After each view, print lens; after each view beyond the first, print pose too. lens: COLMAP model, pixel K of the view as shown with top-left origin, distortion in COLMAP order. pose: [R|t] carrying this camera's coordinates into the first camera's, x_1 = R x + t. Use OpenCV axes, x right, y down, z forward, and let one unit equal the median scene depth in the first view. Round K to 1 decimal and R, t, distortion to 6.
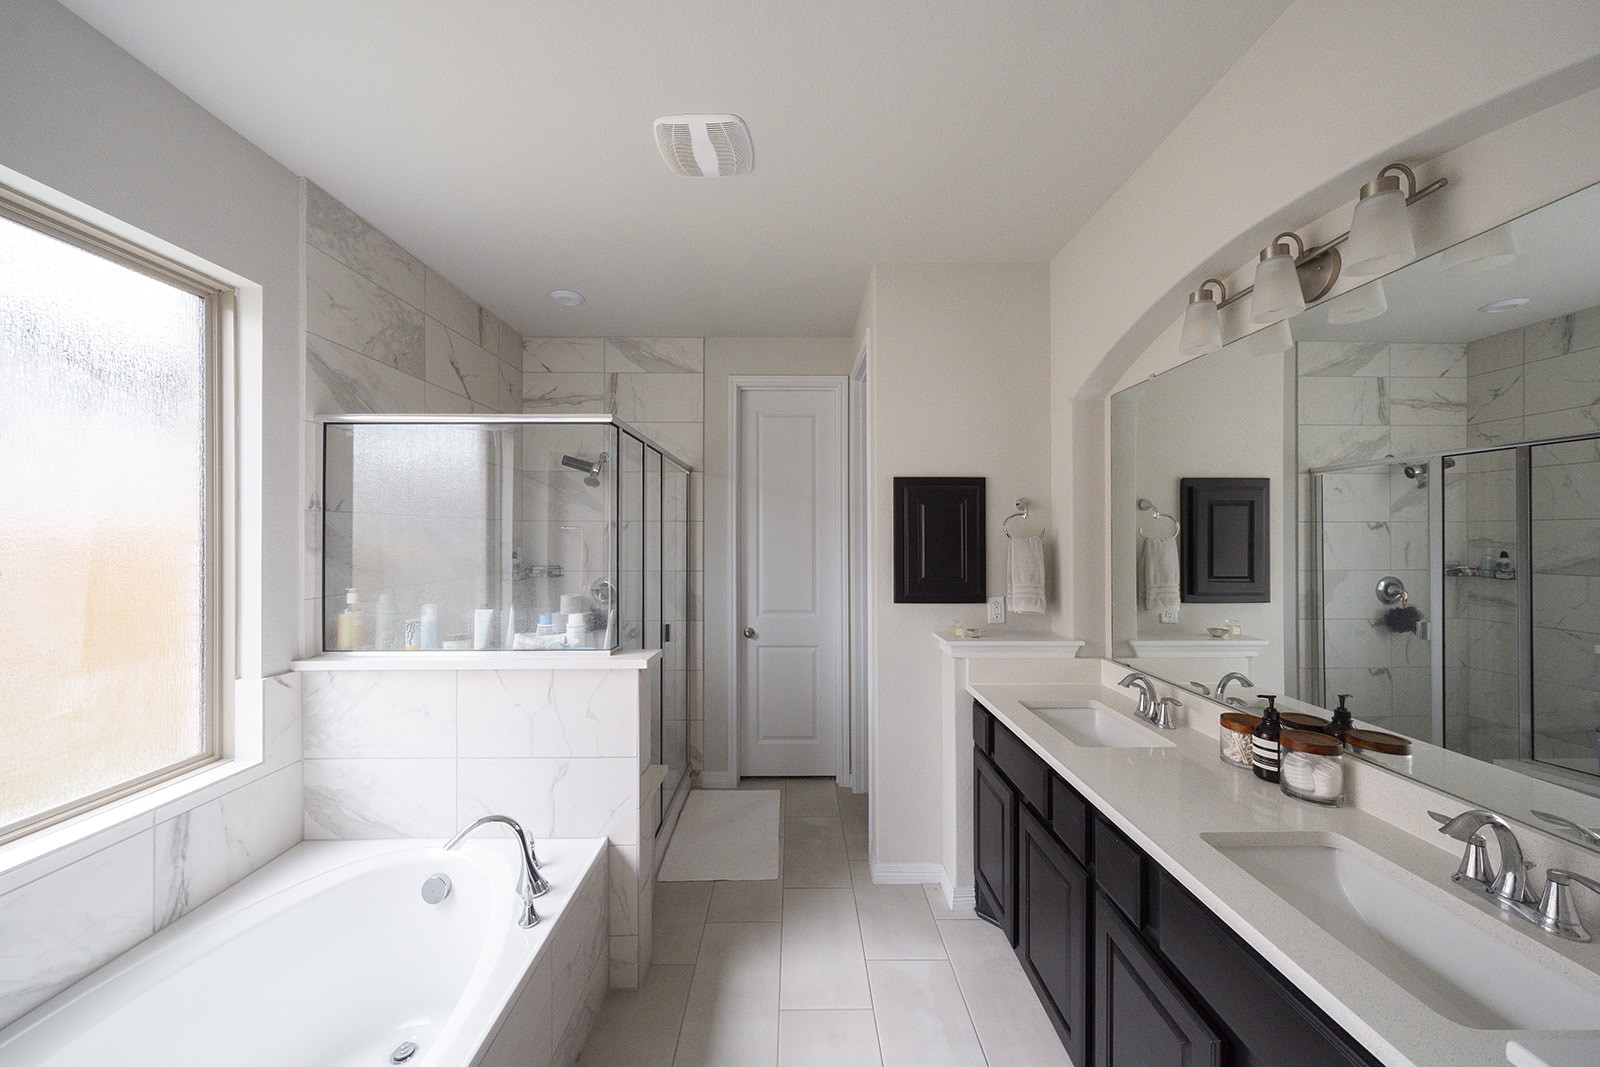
lens RADIAL K [[533.7, 0, 794.1], [0, 533.7, 537.0], [0, 0, 1]] dist [-0.002942, 0.000352]
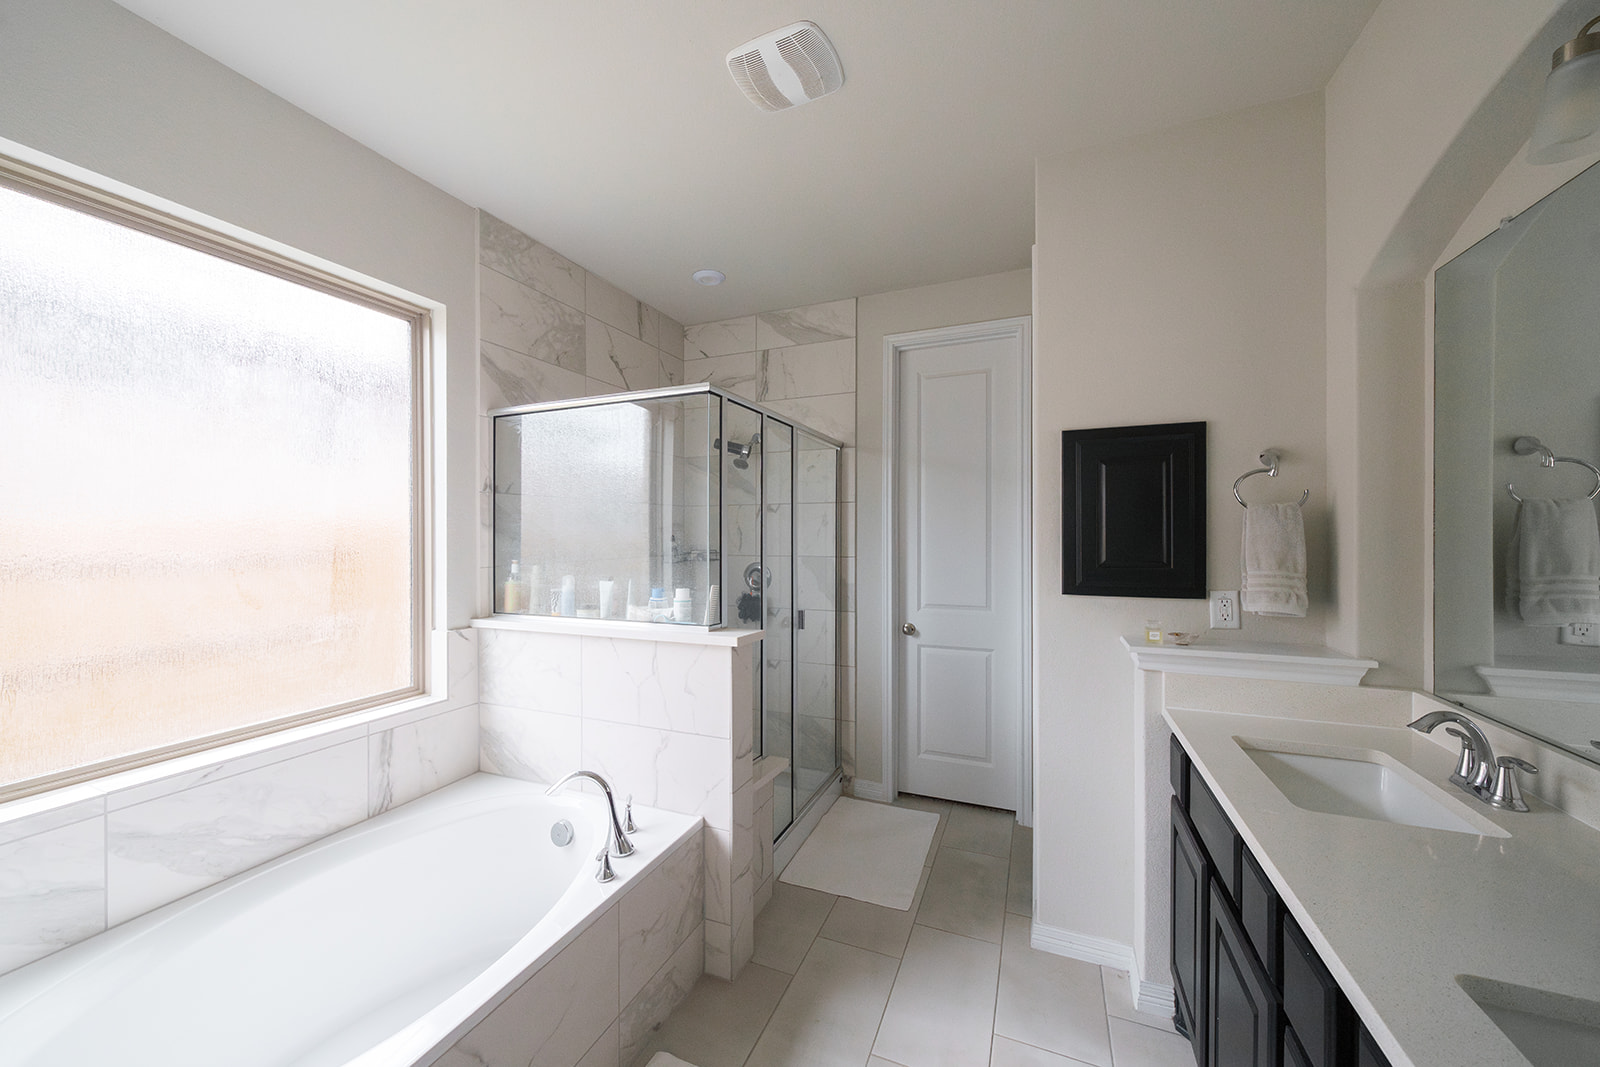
lens RADIAL K [[585.7, 0, 787.5], [0, 585.7, 541.3], [0, 0, 1]] dist [-0.000702, -0.000703]
pose [[0.915815, -0.001518, -0.401598, 0.196717], [0.004963, 0.999959, 0.007536, 0.046349], [0.401570, -0.008895, 0.915785, 0.077115]]
